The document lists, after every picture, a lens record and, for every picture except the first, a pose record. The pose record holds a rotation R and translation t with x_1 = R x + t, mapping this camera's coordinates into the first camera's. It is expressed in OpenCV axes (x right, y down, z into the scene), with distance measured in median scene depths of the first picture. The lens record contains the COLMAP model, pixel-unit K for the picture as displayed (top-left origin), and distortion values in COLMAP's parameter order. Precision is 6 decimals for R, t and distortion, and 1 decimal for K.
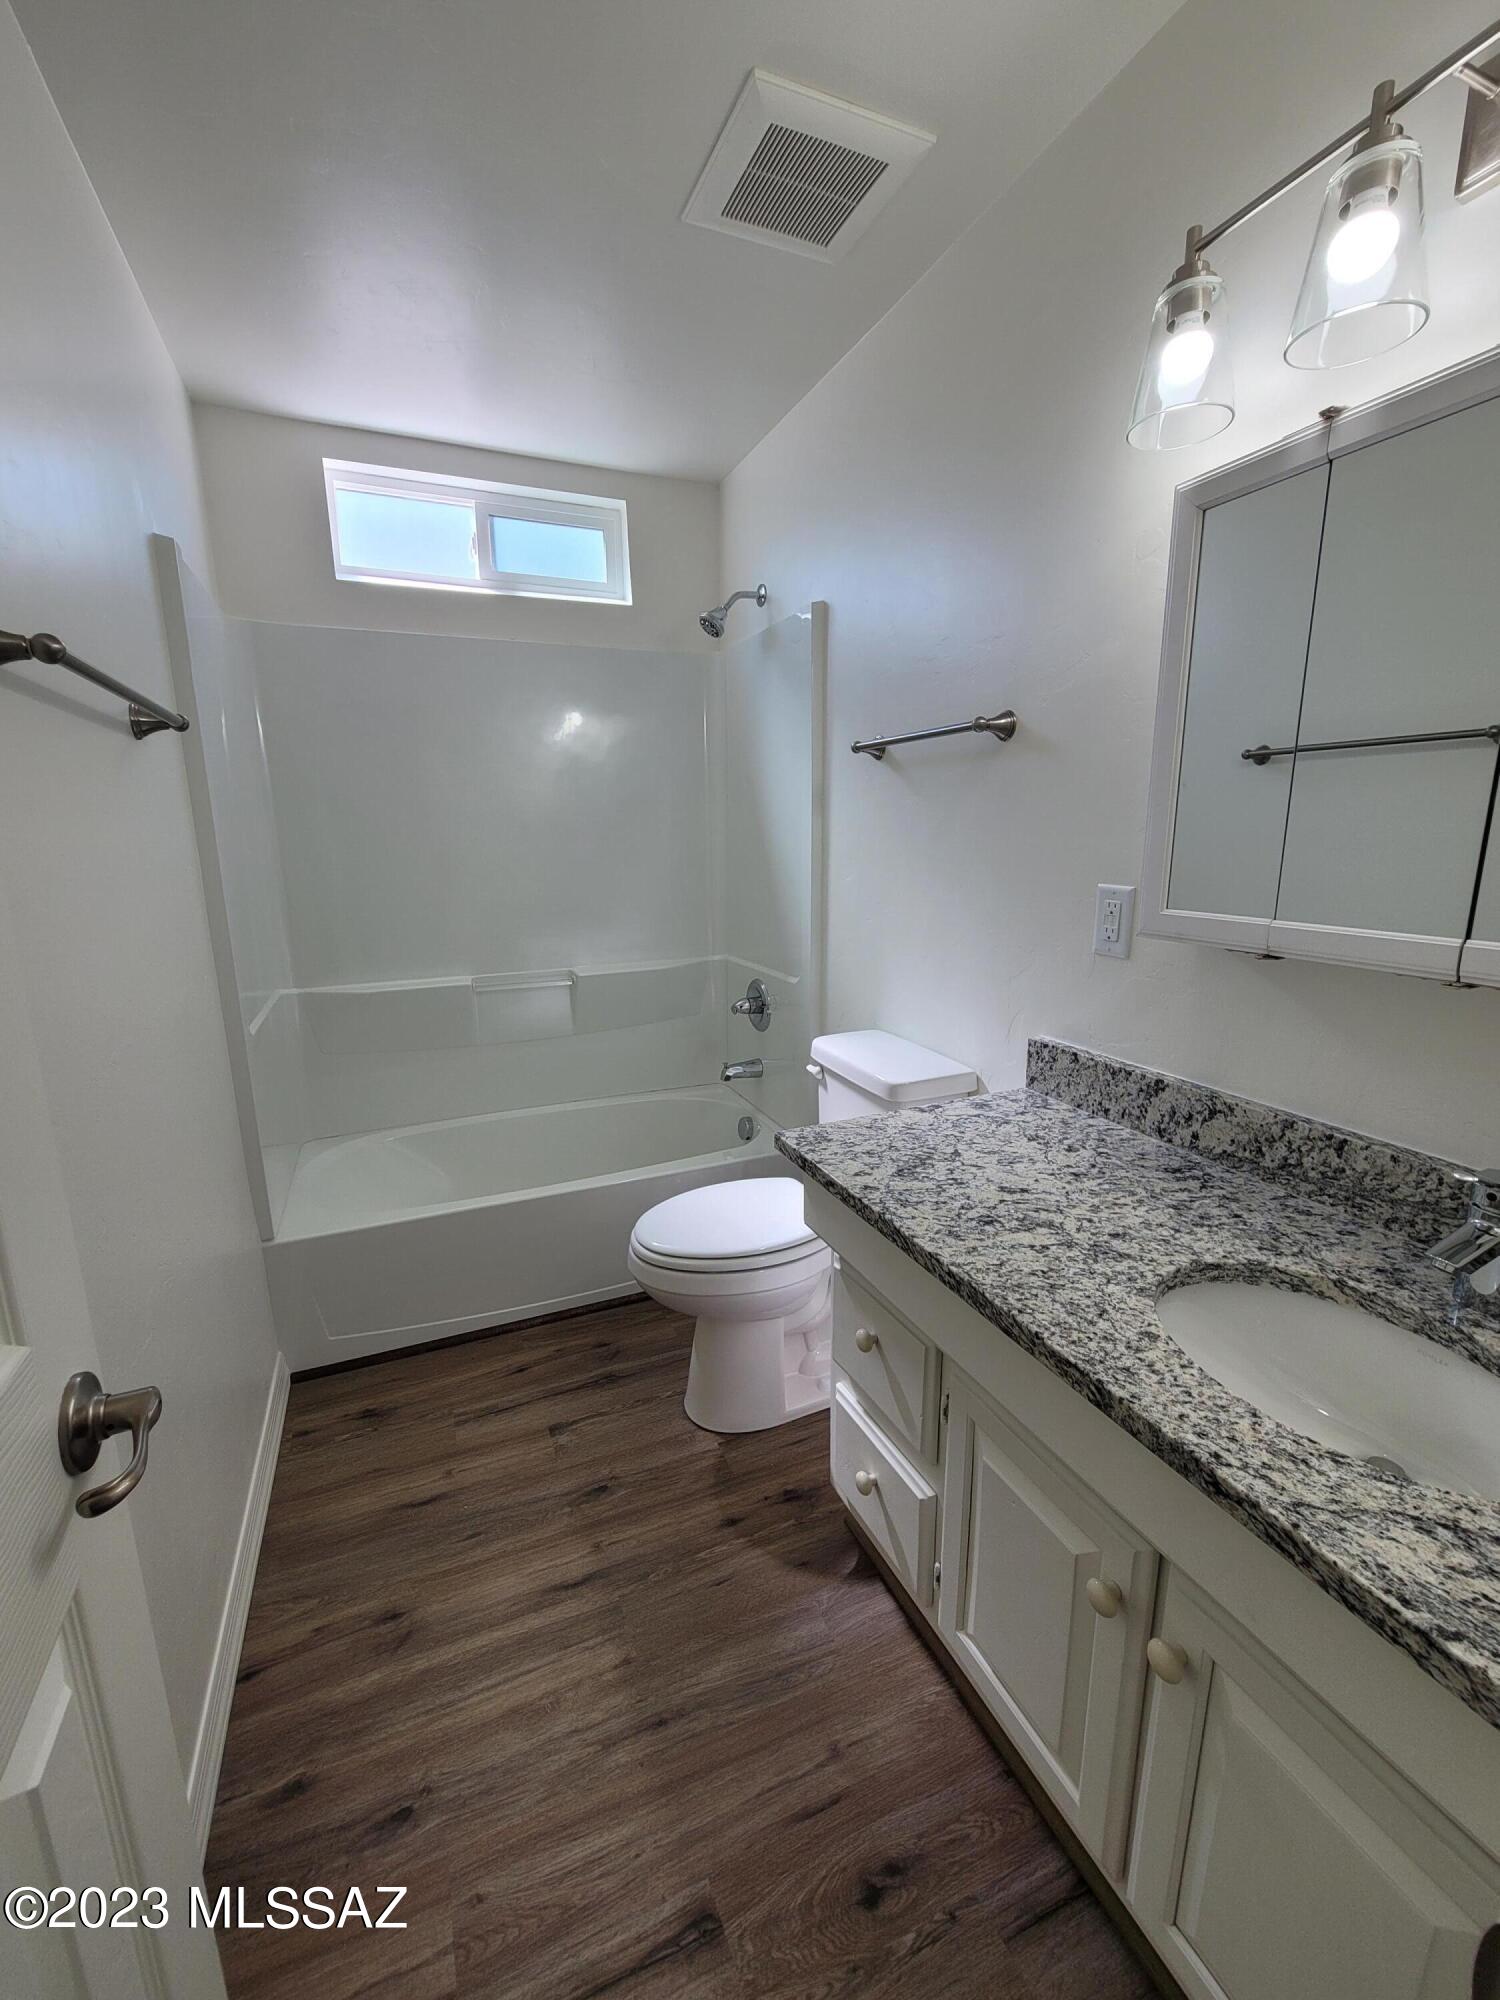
lens RADIAL K [[815.9, 0, 750.0], [0, 815.9, 1000.0], [0, 0, 1]] dist [-0.003119, -0.000312]
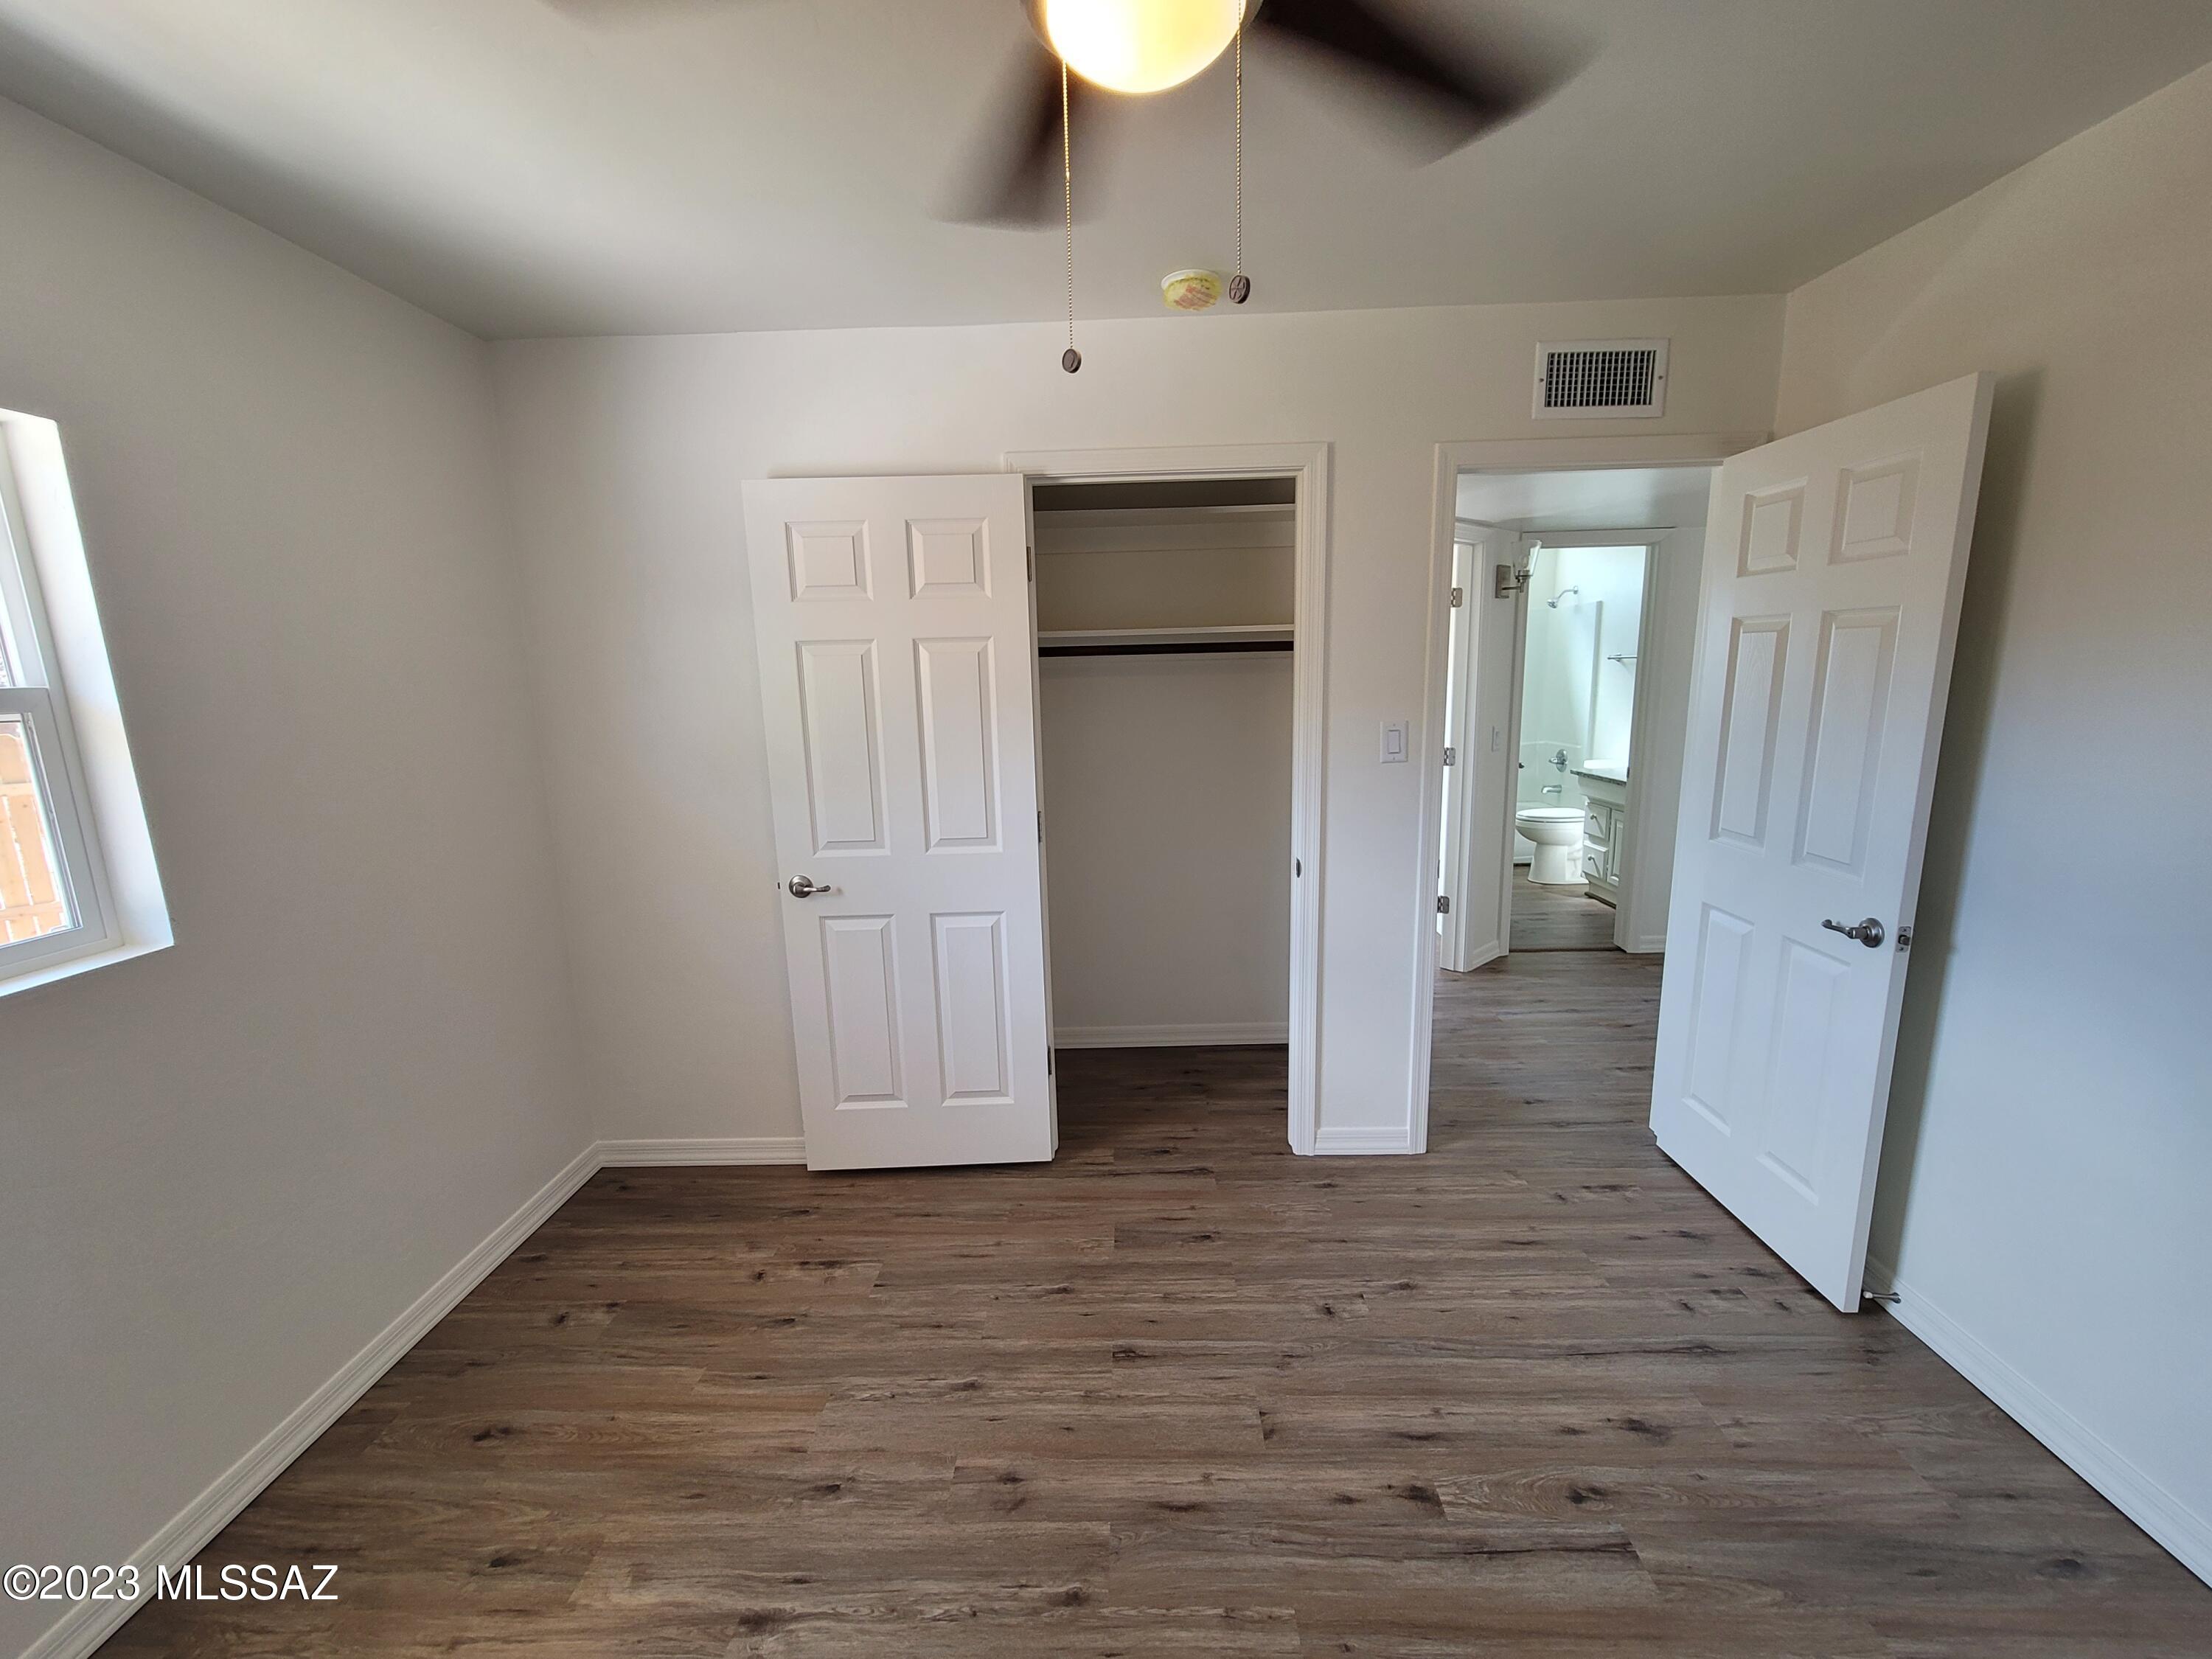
lens RADIAL K [[902.4, 0, 1106.0], [0, 902.4, 829.5], [0, 0, 1]] dist [-0.003119, -0.000312]
pose [[0.909581, 0.071397, -0.409347, -0.120500], [-0.076184, 0.997083, 0.004627, 0.351479], [0.408483, 0.026977, 0.912367, -2.246499]]
